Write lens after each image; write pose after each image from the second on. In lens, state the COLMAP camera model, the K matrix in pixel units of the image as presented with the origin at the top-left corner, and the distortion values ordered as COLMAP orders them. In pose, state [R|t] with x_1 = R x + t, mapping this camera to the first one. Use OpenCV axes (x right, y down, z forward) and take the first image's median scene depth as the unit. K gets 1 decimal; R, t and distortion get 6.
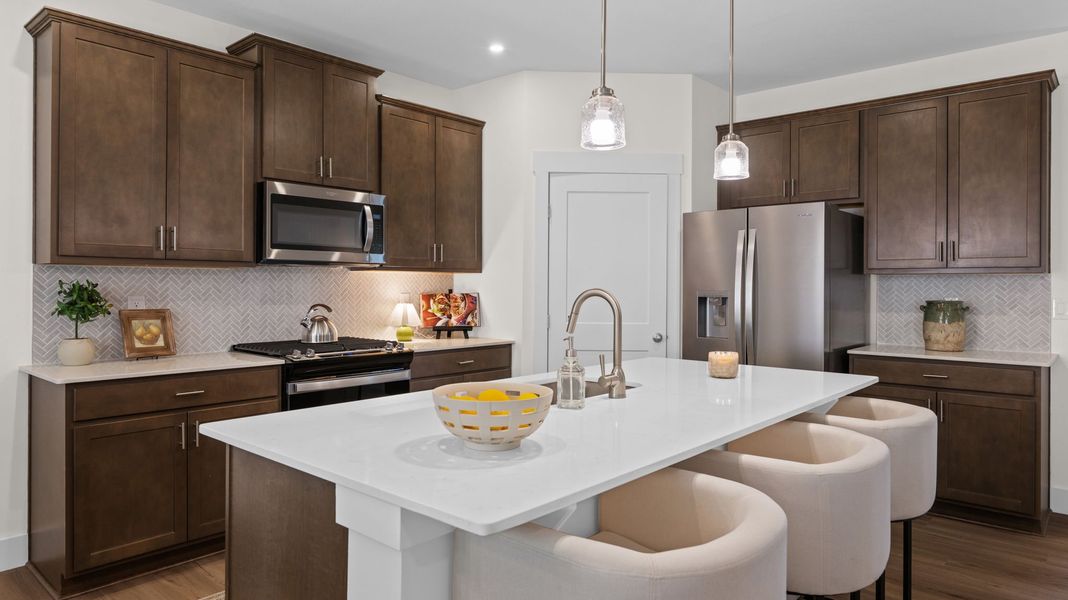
lens RADIAL K [[660.2, 0, 526.2], [0, 660.2, 287.1], [0, 0, 1]] dist [-0.000848, 0.000676]
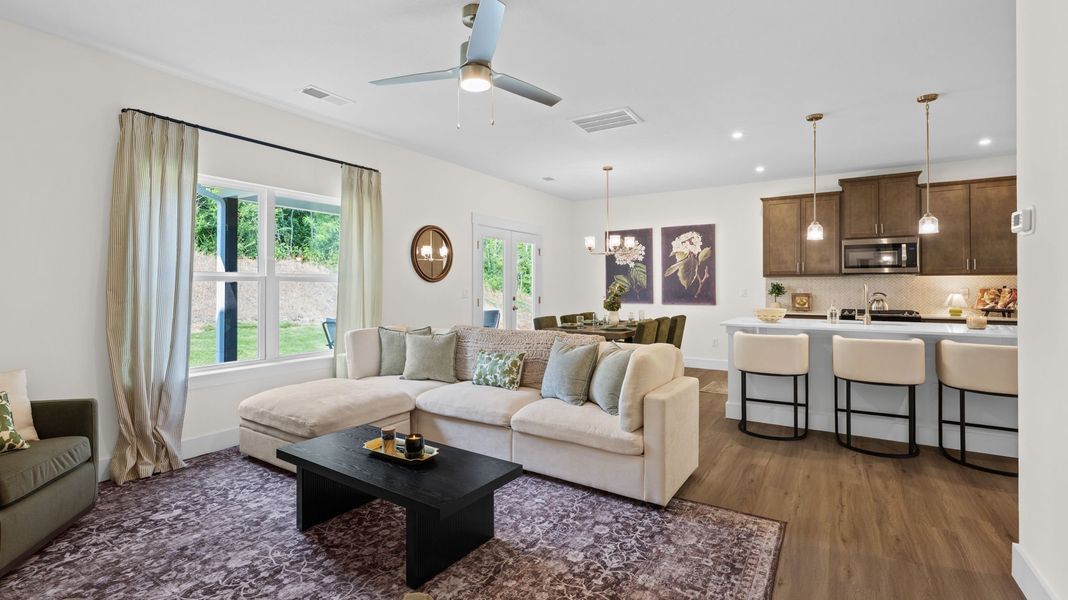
lens RADIAL K [[485.9, 0, 528.4], [0, 485.9, 281.1], [0, 0, 1]] dist [0.000224, 0.000218]
pose [[0.155660, -0.014906, -0.987698, 1.032131], [-0.002296, 0.999878, -0.015452, 0.014956], [0.987808, 0.004673, 0.155607, -0.351753]]
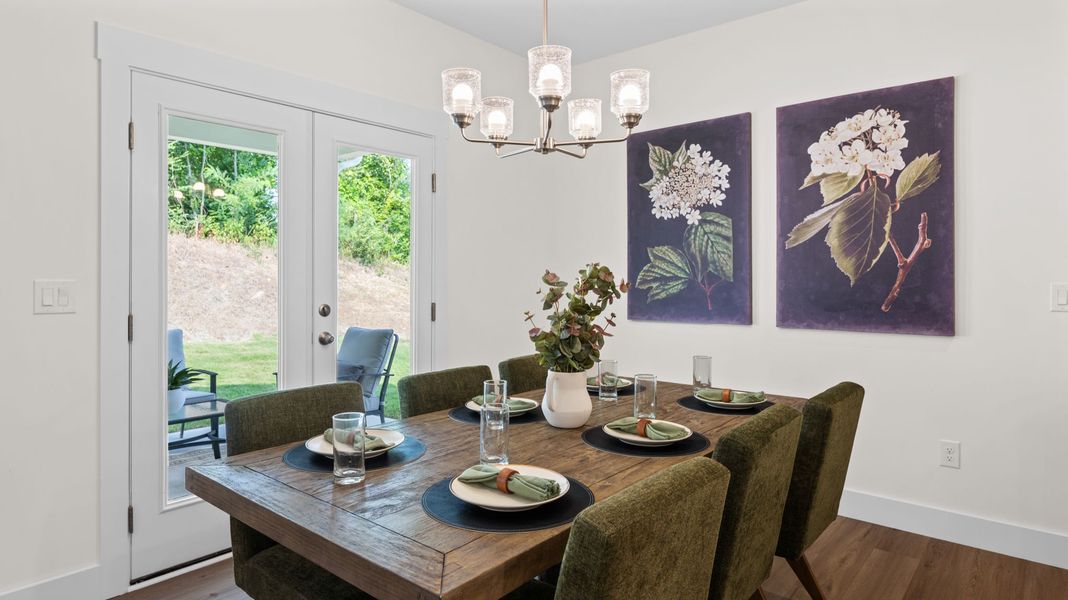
lens RADIAL K [[608.2, 0, 529.3], [0, 608.2, 278.1], [0, 0, 1]] dist [0.001390, -0.000268]
pose [[0.019130, -0.001947, -0.999815, 0.026634], [-0.005771, 0.999981, -0.002058, 0.010848], [0.999800, 0.005809, 0.019119, 0.120994]]
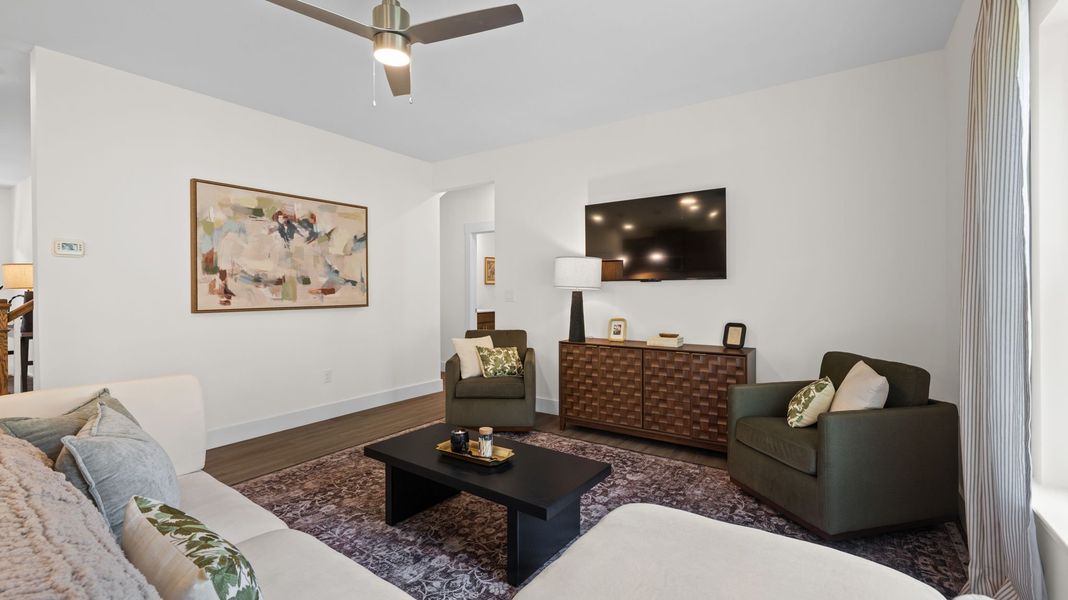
lens RADIAL K [[455.8, 0, 530.7], [0, 455.8, 295.7], [0, 0, 1]] dist [0.002369, 0.000467]
pose [[-0.127864, -0.016974, 0.991647, -0.226042], [0.005435, 0.999827, 0.017815, 0.012126], [-0.991777, 0.007667, -0.127749, -0.415794]]
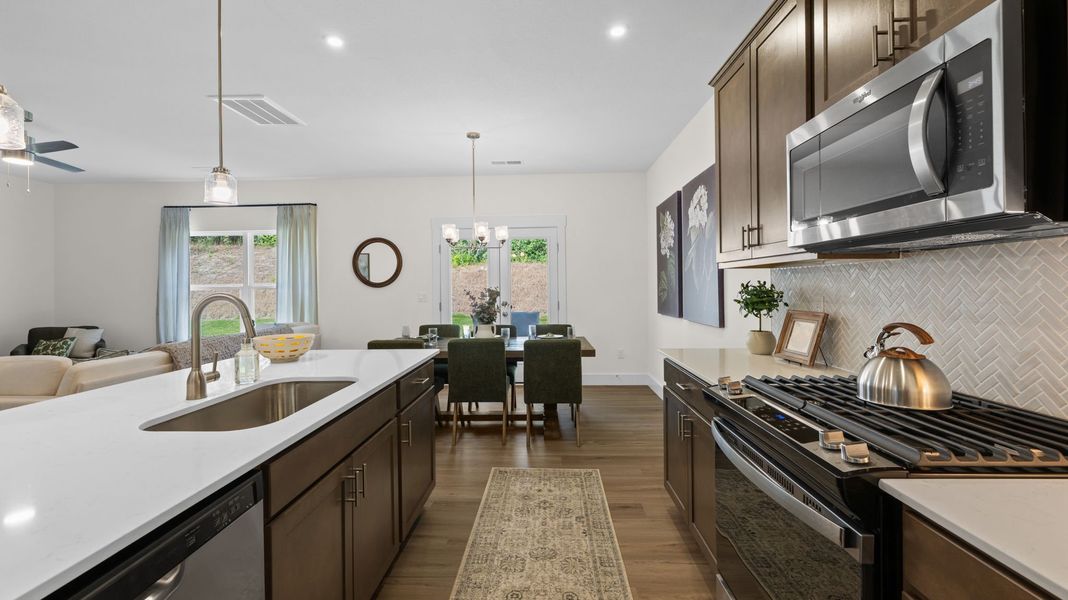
lens RADIAL K [[428.4, 0, 529.4], [0, 428.4, 289.9], [0, 0, 1]] dist [-0.003231, -0.000108]
pose [[-0.776363, 0.009285, -0.630217, 0.089661], [0.005748, 0.999954, 0.007651, -0.002319], [0.630260, 0.002318, -0.776381, 1.039099]]
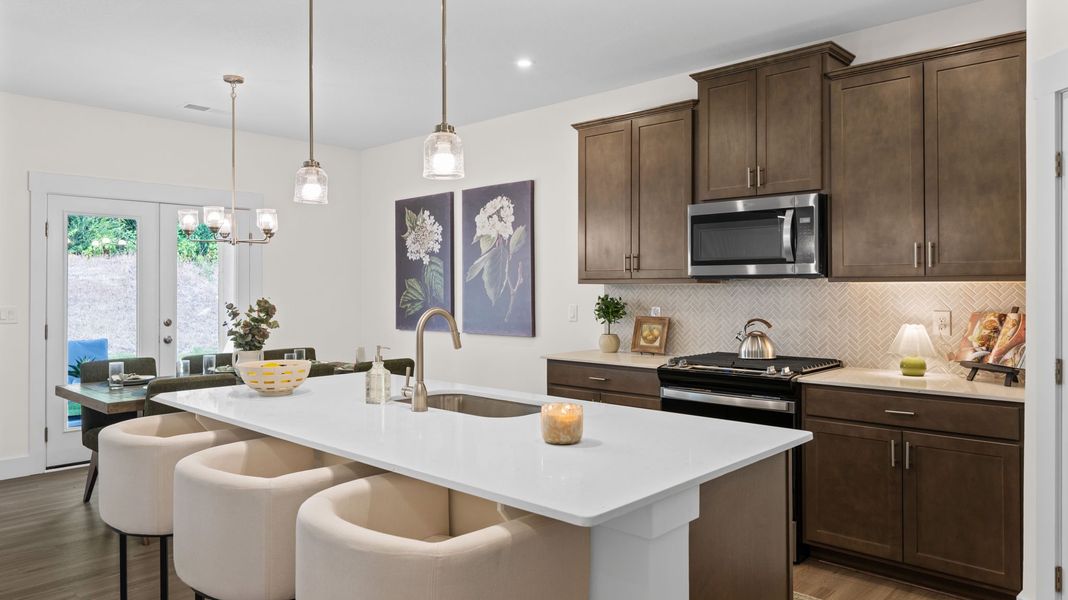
lens RADIAL K [[713.1, 0, 529.3], [0, 713.1, 281.8], [0, 0, 1]] dist [0.001931, 0.000887]
pose [[-0.030909, -0.013534, -0.999431, 0.719180], [-0.000742, 0.999908, -0.013517, -0.013803], [0.999522, 0.000324, -0.030916, 0.679062]]
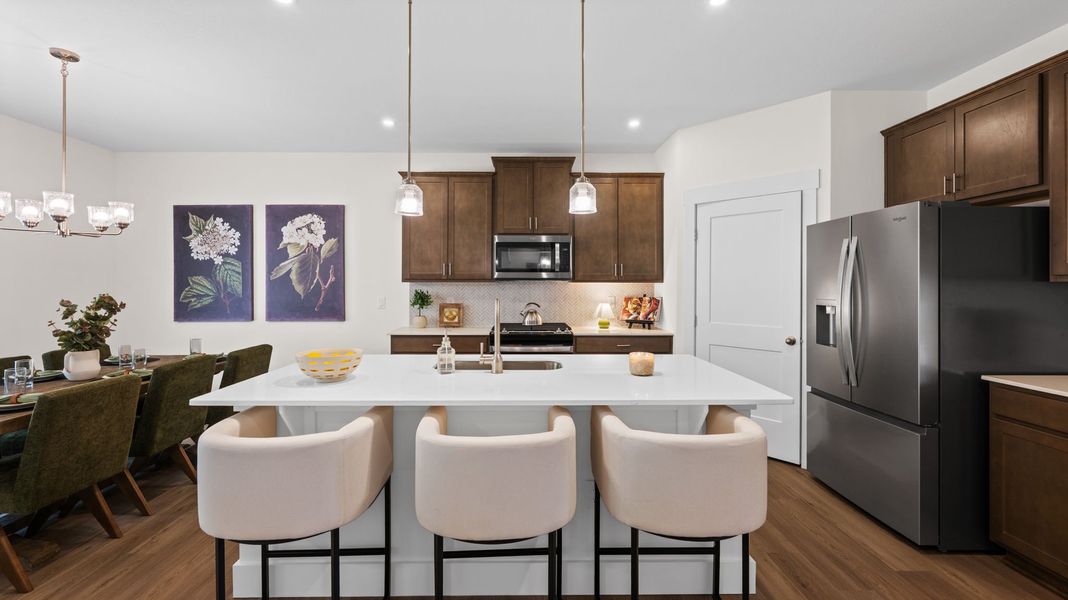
lens RADIAL K [[440.5, 0, 532.0], [0, 440.5, 284.1], [0, 0, 1]] dist [-0.002101, 0.000094]
pose [[0.674178, -0.004800, -0.738554, 0.519293], [-0.000426, 0.999976, -0.006887, -0.014570], [0.738569, 0.004958, 0.674160, 0.219184]]
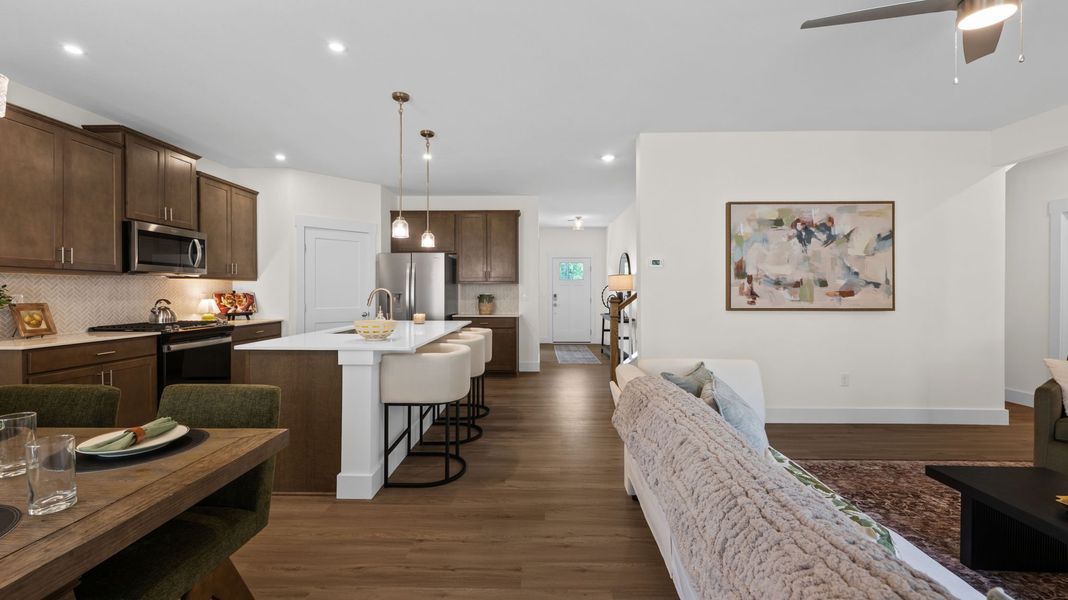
lens RADIAL K [[422.7, 0, 530.7], [0, 422.7, 295.9], [0, 0, 1]] dist [-0.006053, 0.000299]
pose [[0.758063, -0.009339, 0.652115, -0.293177], [0.004015, 0.999945, 0.009653, 0.011081], [-0.652169, -0.004700, 0.758059, -0.340048]]
